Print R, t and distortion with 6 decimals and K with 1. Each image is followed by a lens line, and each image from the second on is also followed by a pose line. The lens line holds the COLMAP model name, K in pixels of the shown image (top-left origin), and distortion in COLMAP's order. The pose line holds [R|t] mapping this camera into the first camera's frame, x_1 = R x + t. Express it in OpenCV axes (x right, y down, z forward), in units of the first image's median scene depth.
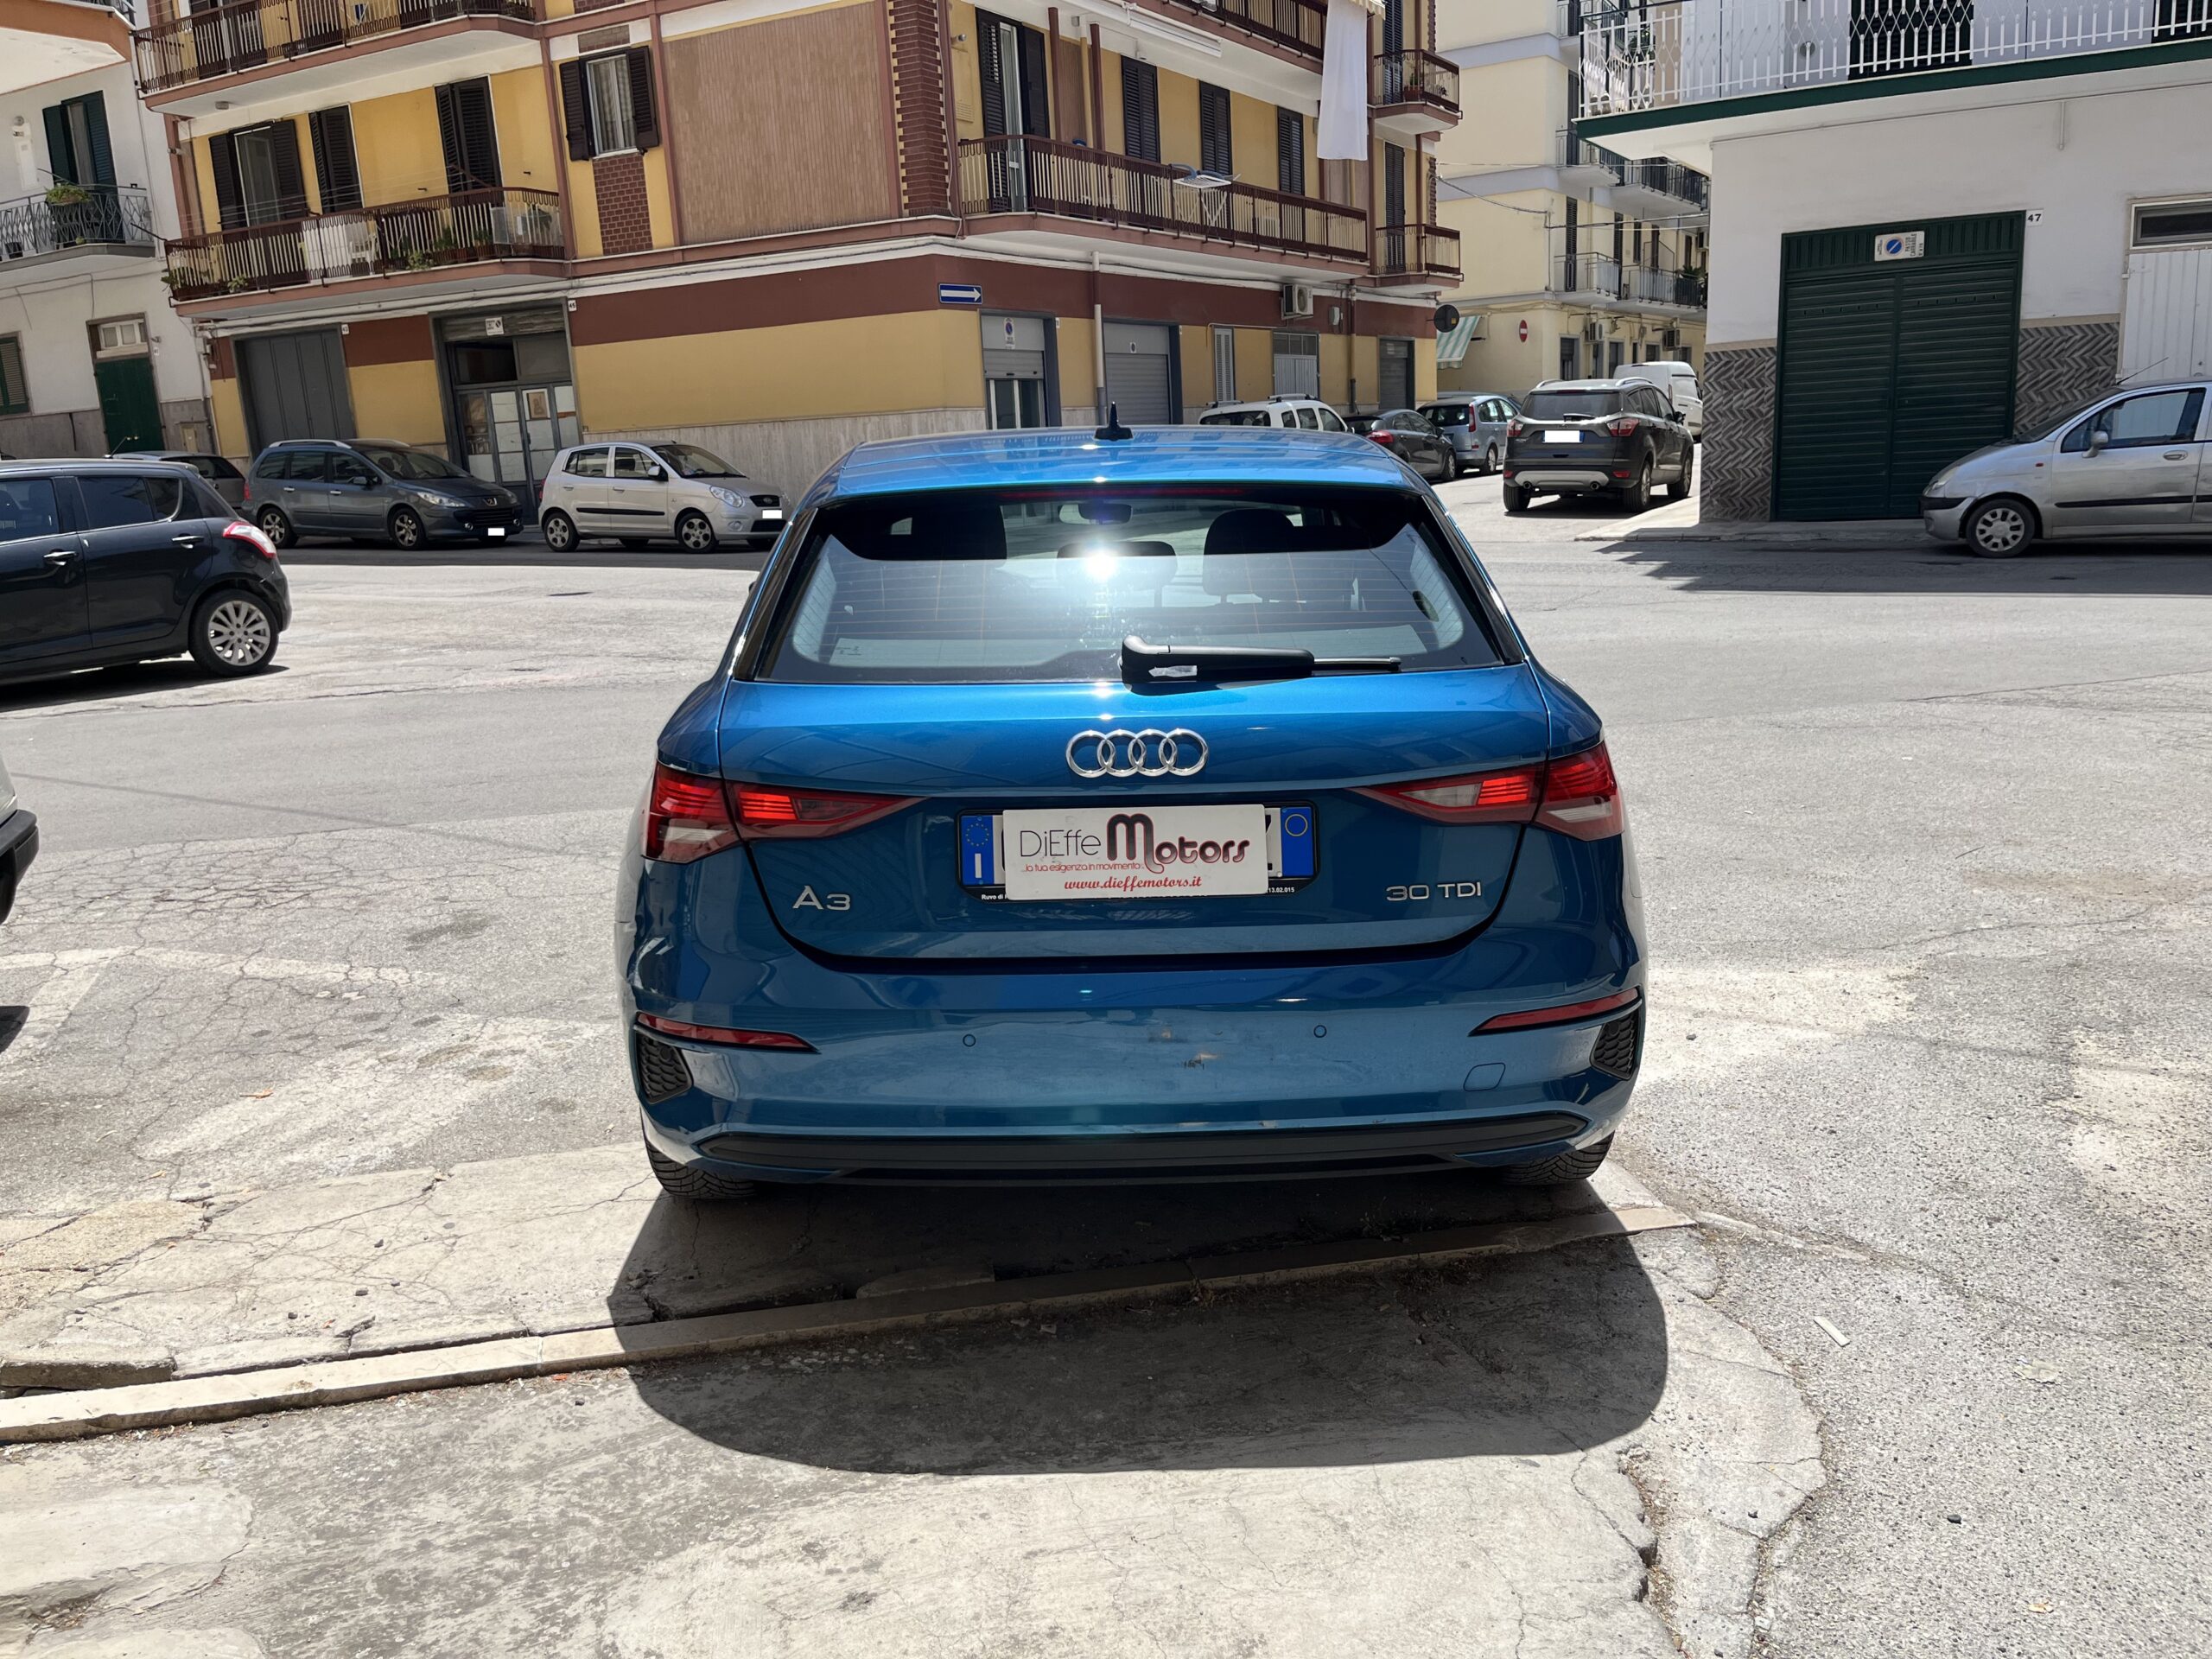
lens RADIAL K [[1684.8, 0, 1093.5], [0, 1684.8, 837.2], [0, 0, 1]] dist [0.044902, -0.049368]
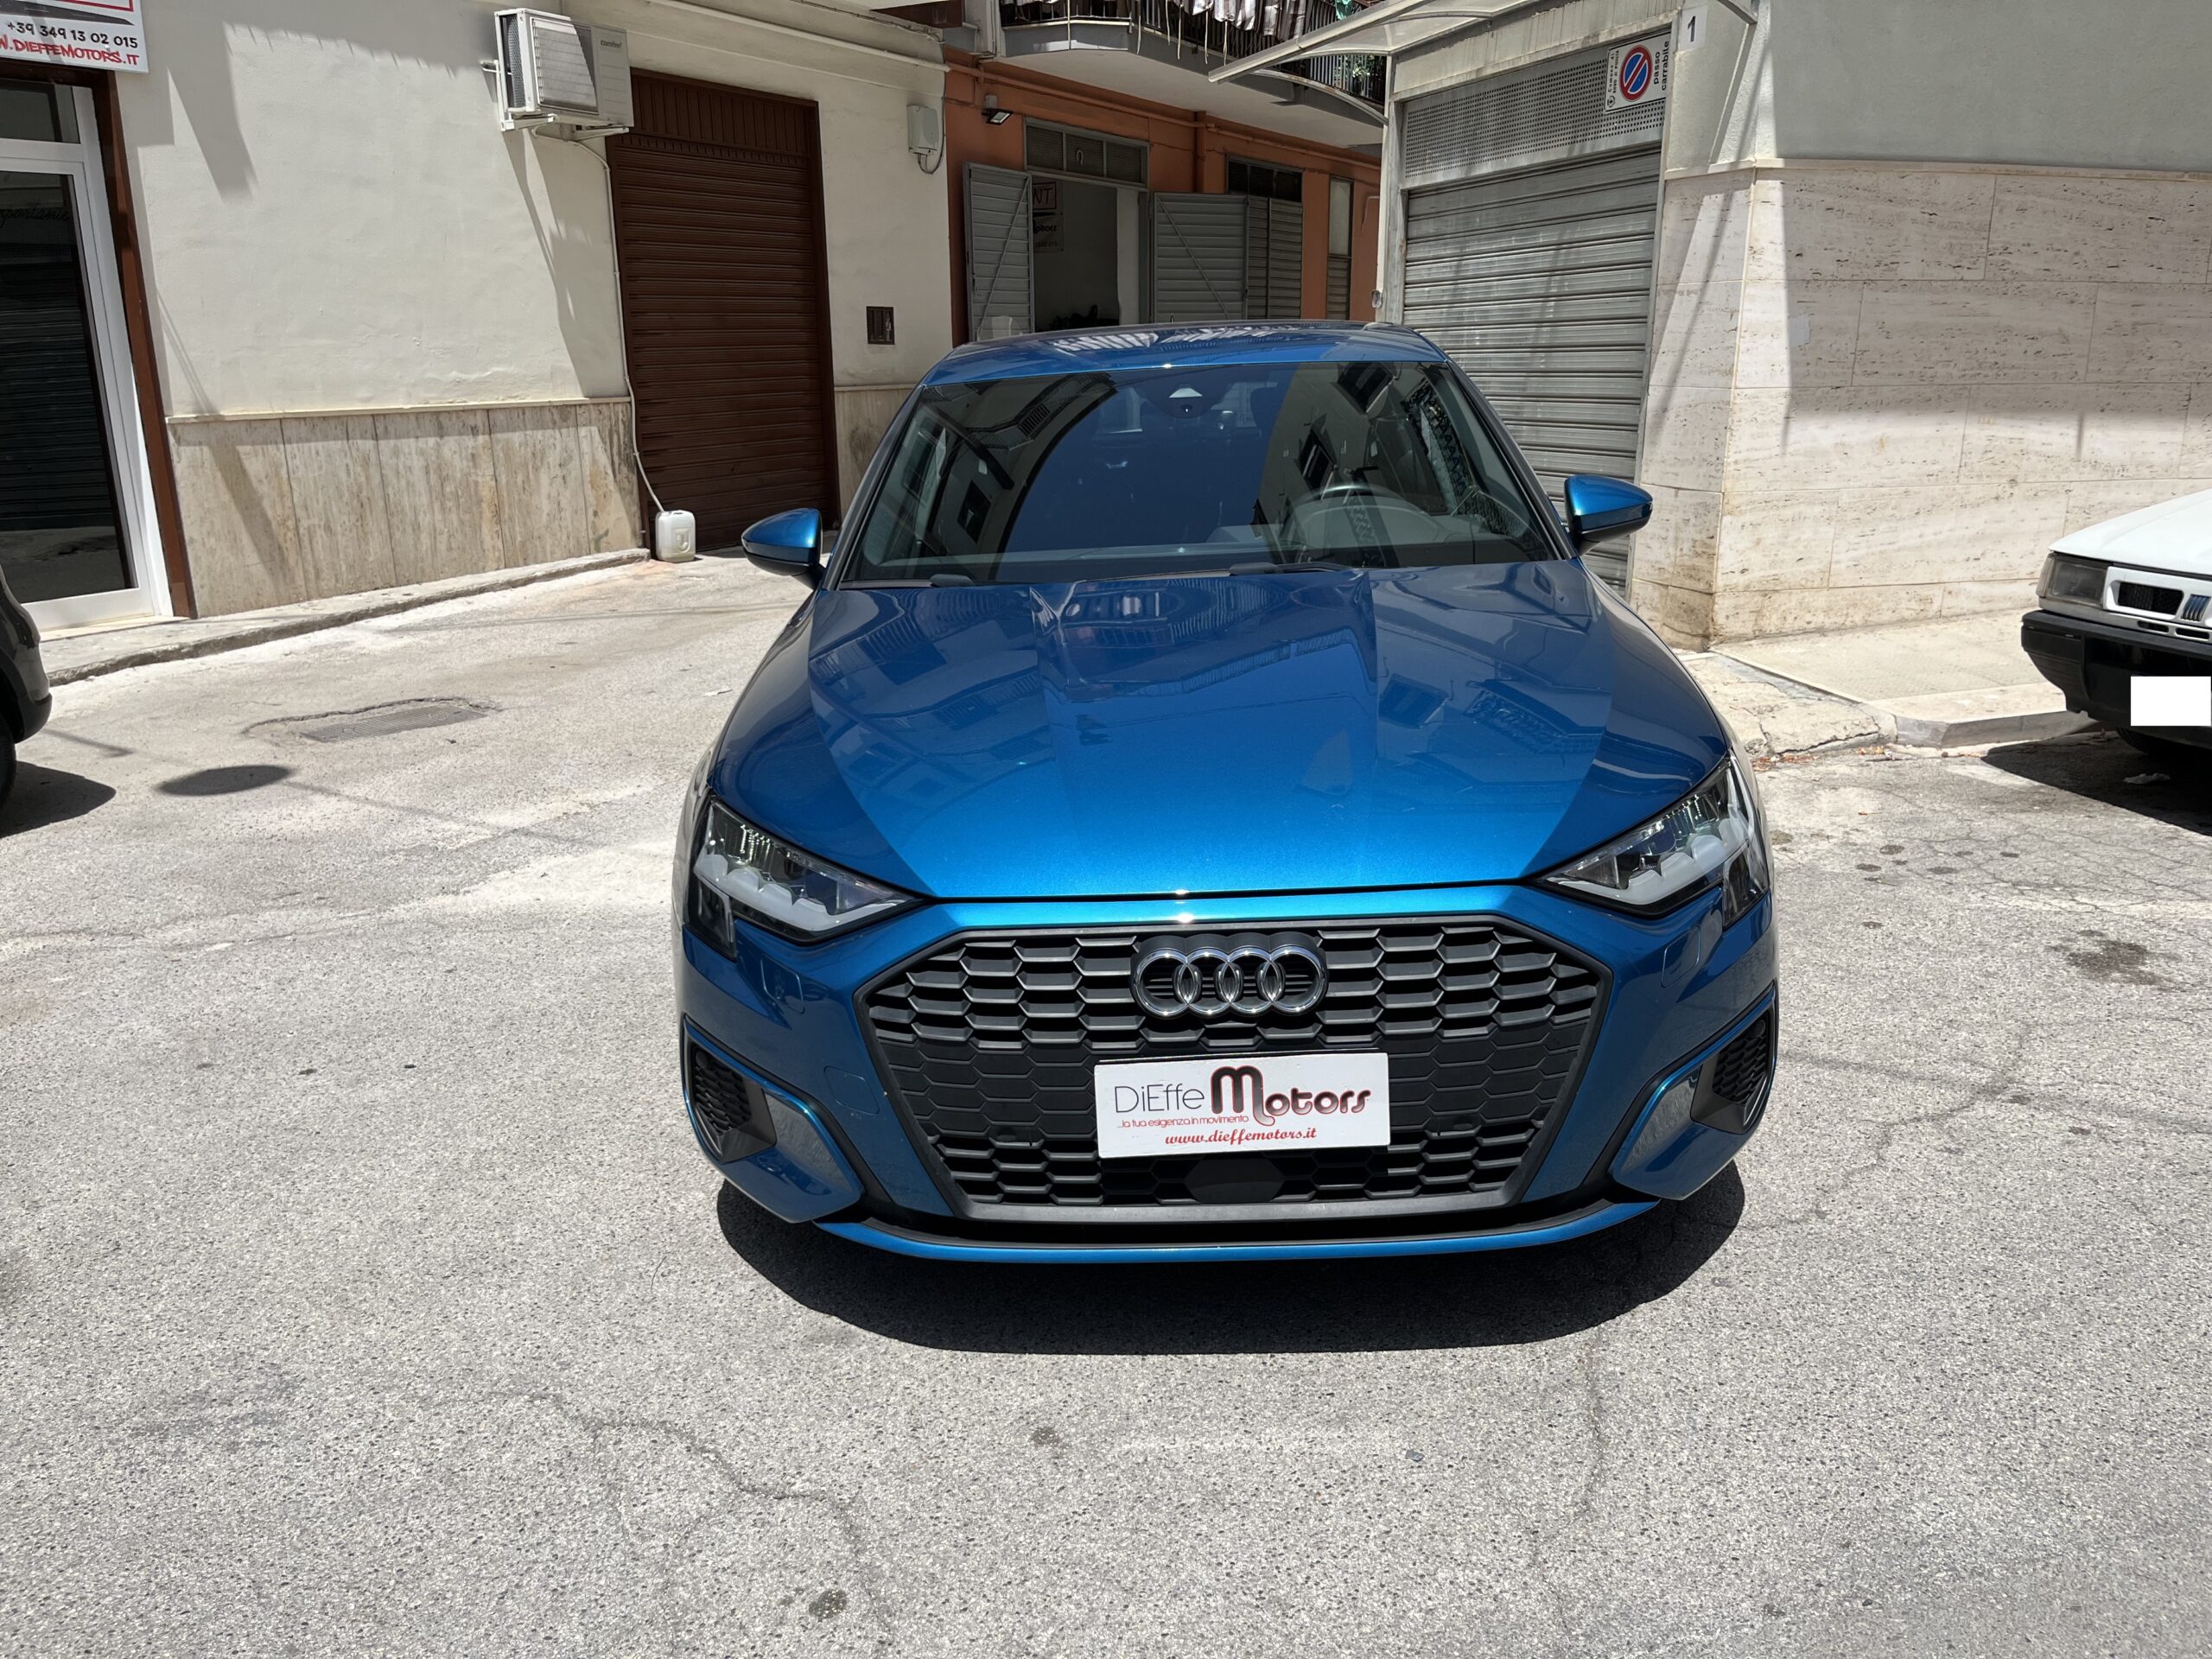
lens RADIAL K [[1680.0, 0, 1098.9], [0, 1680.0, 838.6], [0, 0, 1]] dist [0.089012, -0.129110]
pose [[-0.996907, 0.047462, 0.062634, 0.000519], [0.072022, 0.870679, 0.486550, -0.085146], [-0.031441, 0.489556, -0.871405, 0.369201]]
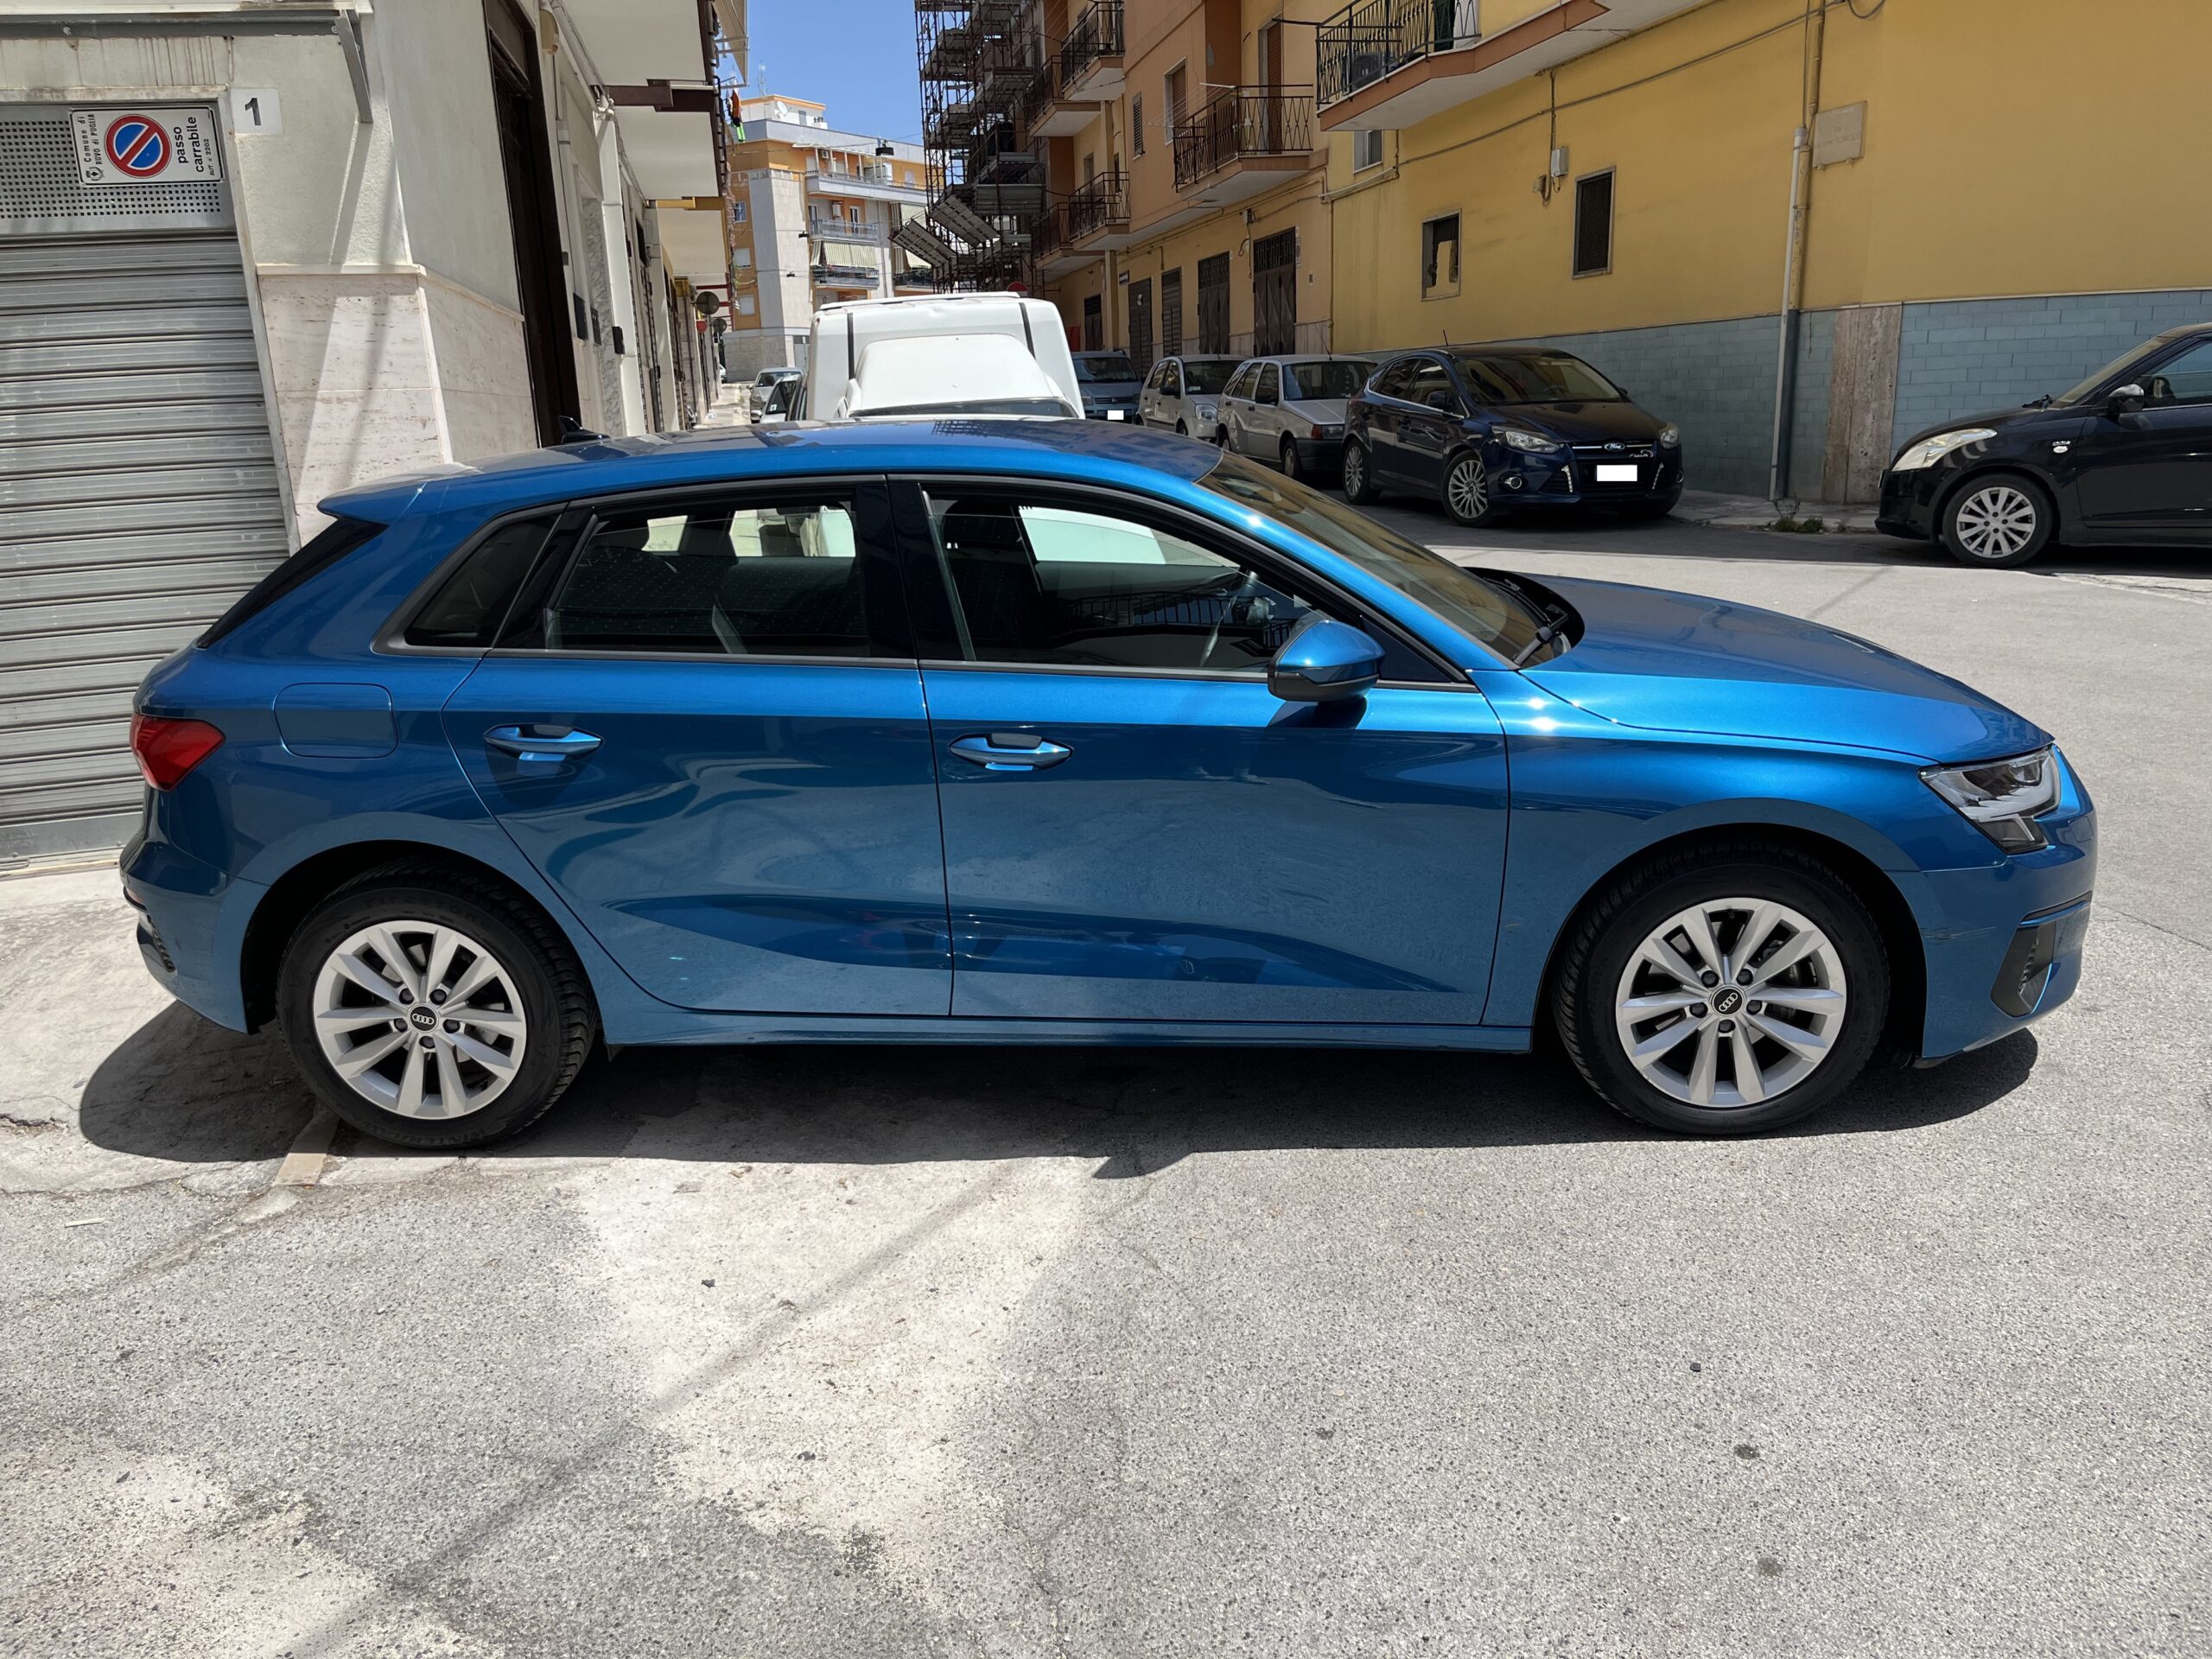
lens RADIAL K [[1680.0, 0, 1098.9], [0, 1680.0, 838.6], [0, 0, 1]] dist [0.089012, -0.129110]
pose [[-0.068473, 0.308032, -0.948909, 0.176437], [-0.184683, 0.930788, 0.315476, -0.059945], [0.980410, 0.196849, -0.006846, 0.200050]]
